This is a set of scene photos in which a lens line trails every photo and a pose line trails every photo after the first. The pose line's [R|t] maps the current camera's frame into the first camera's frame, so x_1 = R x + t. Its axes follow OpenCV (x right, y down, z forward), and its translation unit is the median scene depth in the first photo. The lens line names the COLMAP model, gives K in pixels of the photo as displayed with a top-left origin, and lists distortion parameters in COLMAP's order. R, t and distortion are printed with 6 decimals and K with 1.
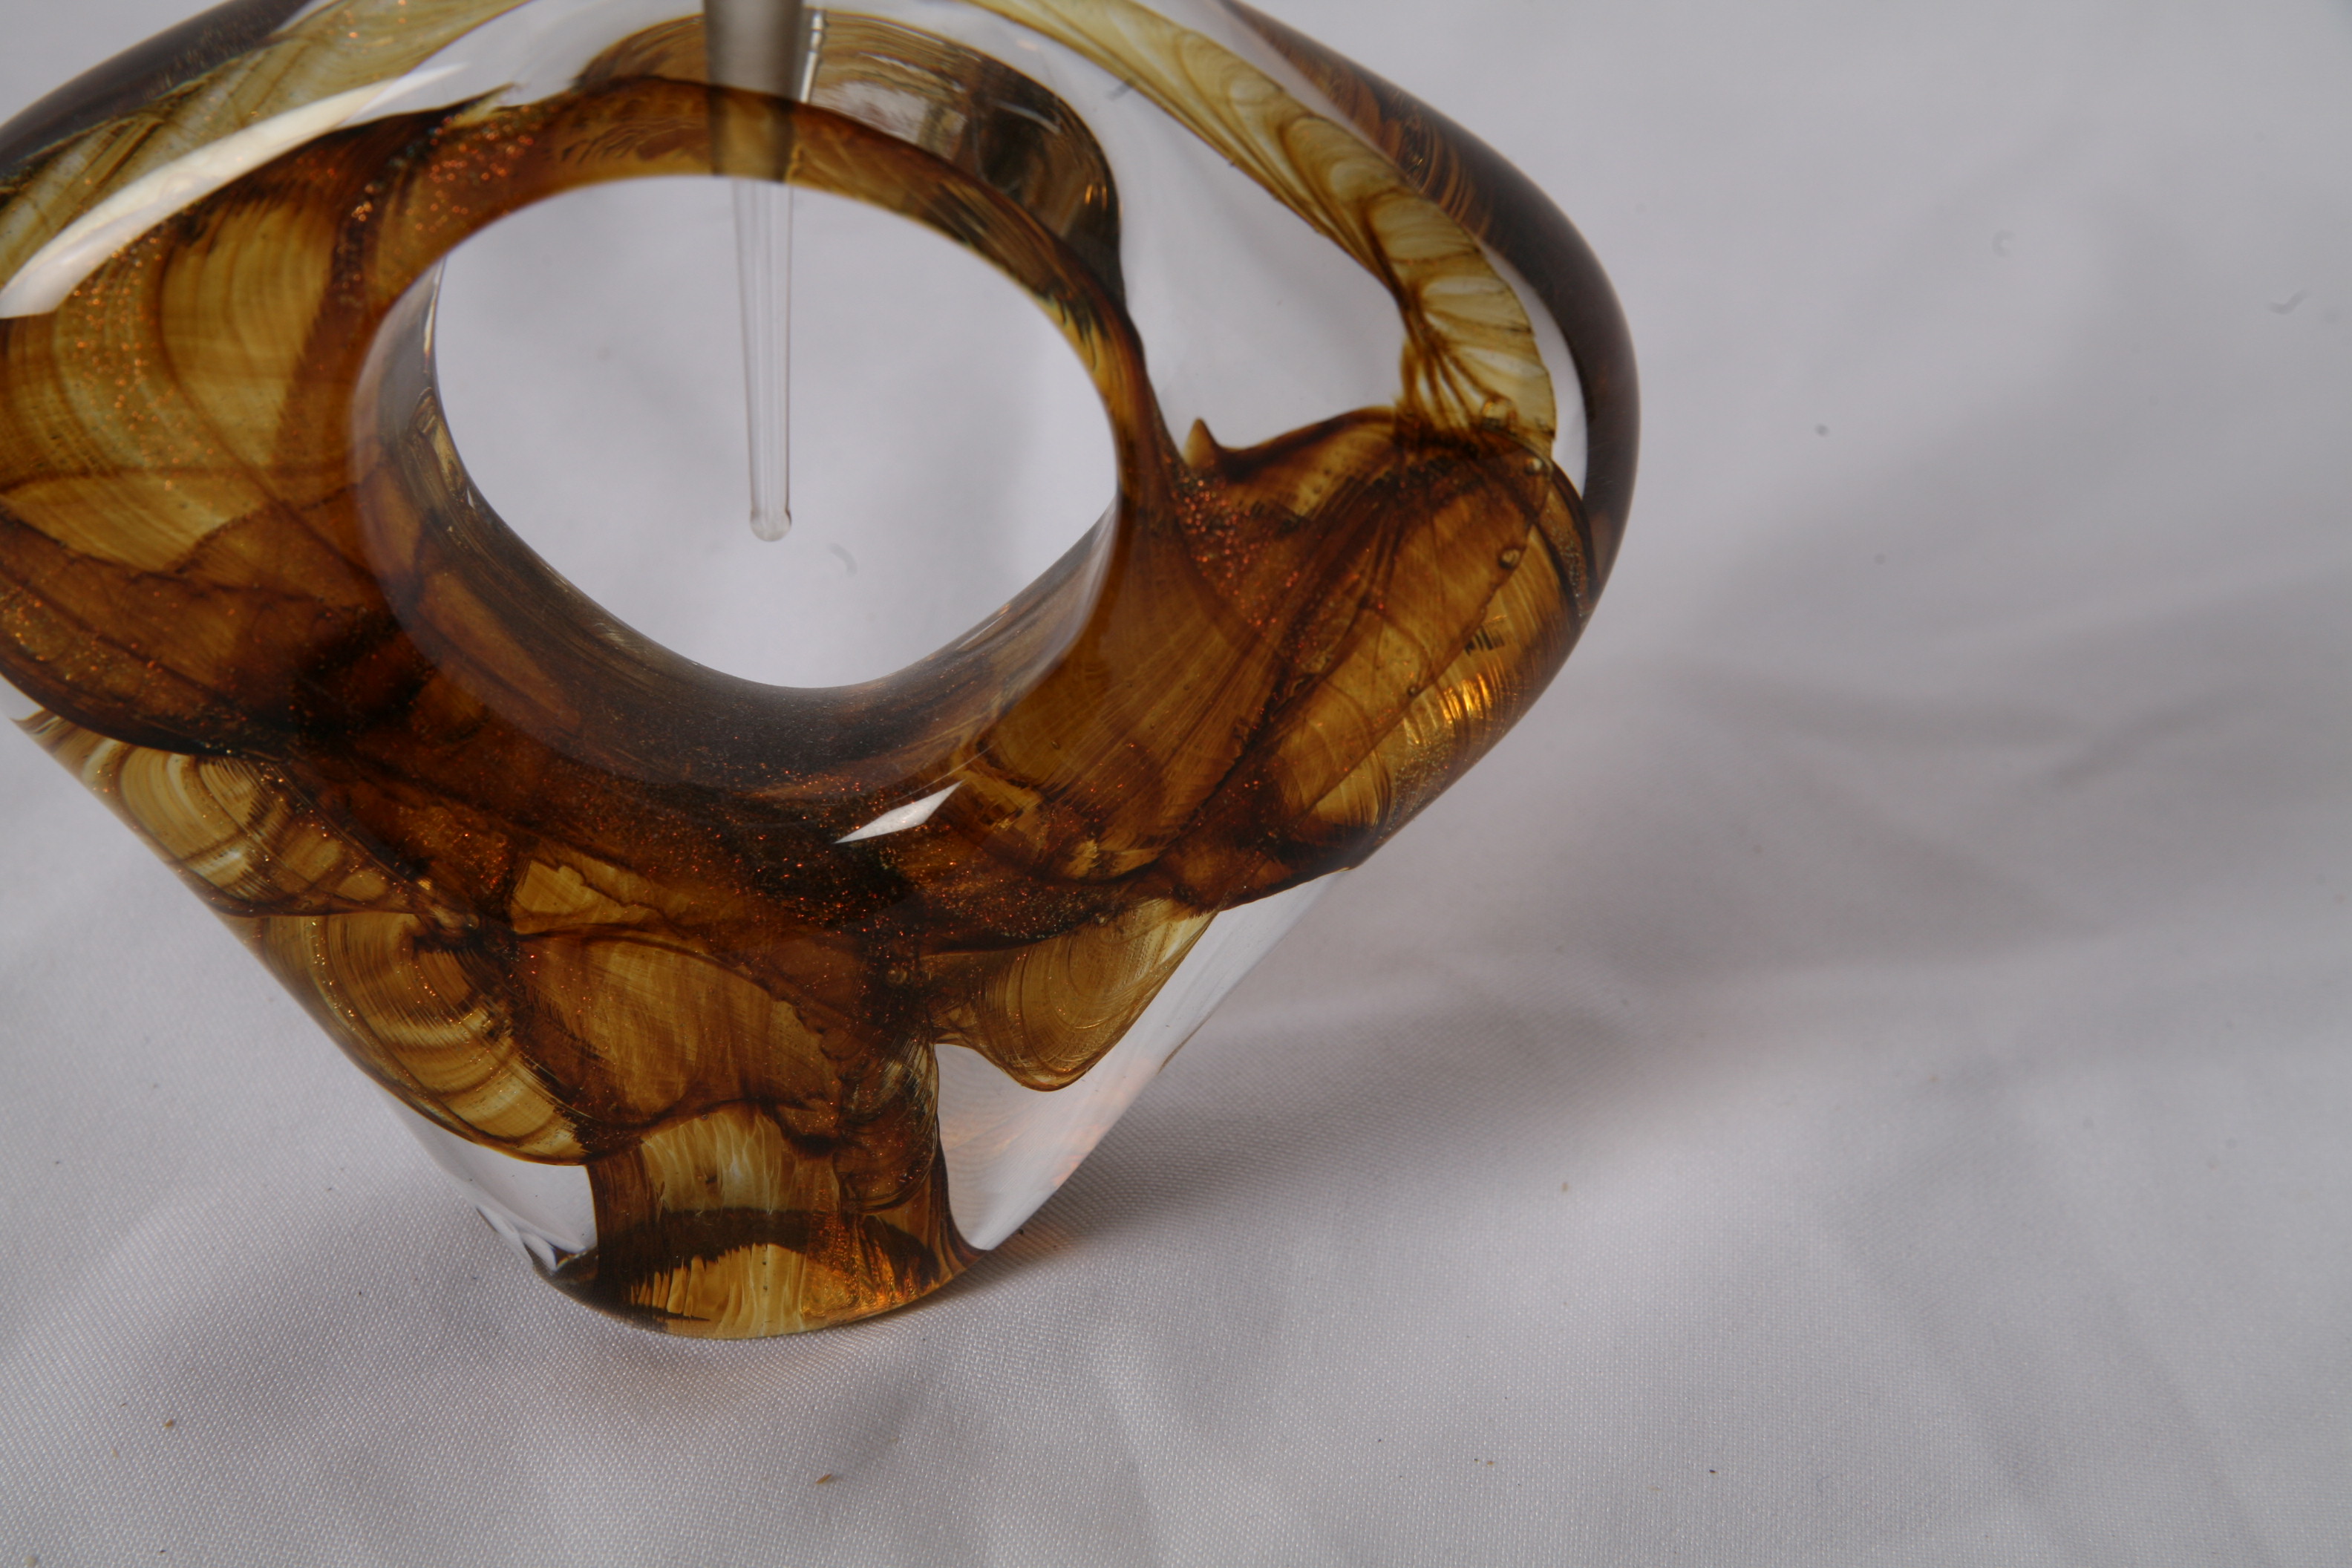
lens RADIAL K [[4843.9, 0, 1174.9], [0, 4843.9, 820.1], [0, 0, 1]] dist [-0.065090, 0.078943]
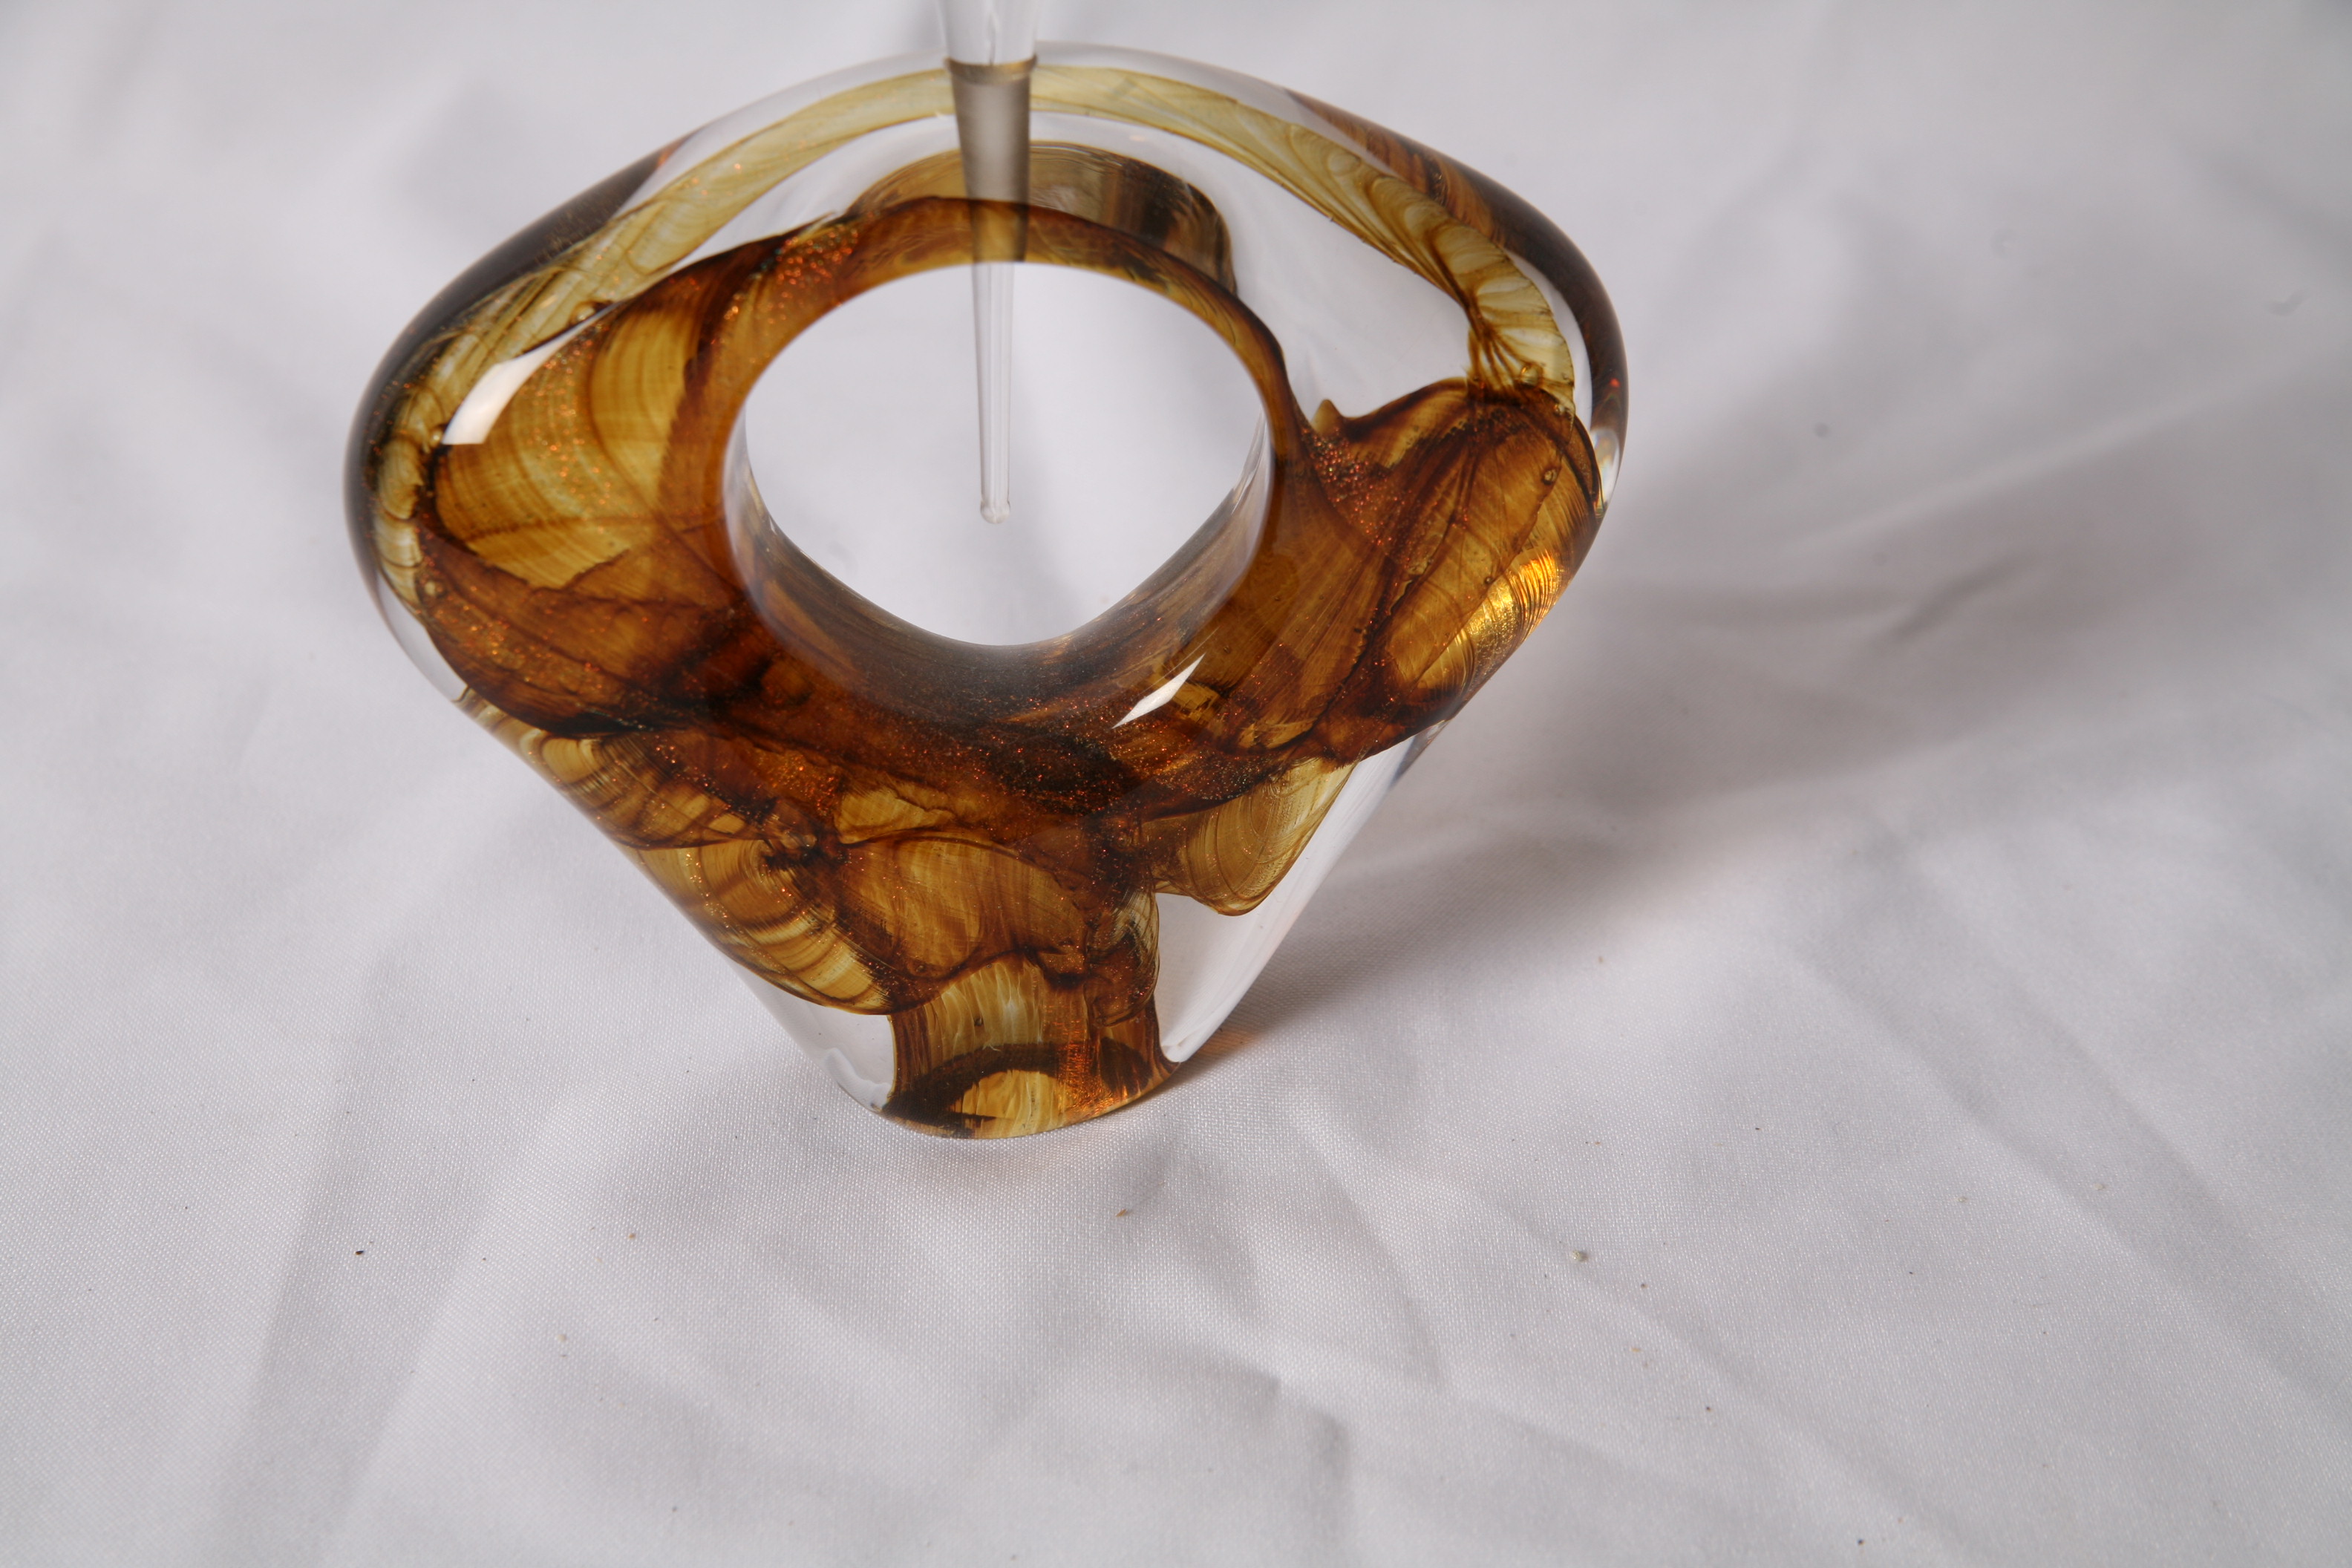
lens RADIAL K [[5420.2, 0, 1176.0], [0, 5420.2, 784.0], [0, 0, 1]] dist [0.077188, -0.000408]
pose [[0.986158, -0.116571, 0.117917, -0.224174], [0.122987, 0.991215, -0.048661, 0.093476], [-0.111209, 0.062490, 0.991830, -0.520868]]
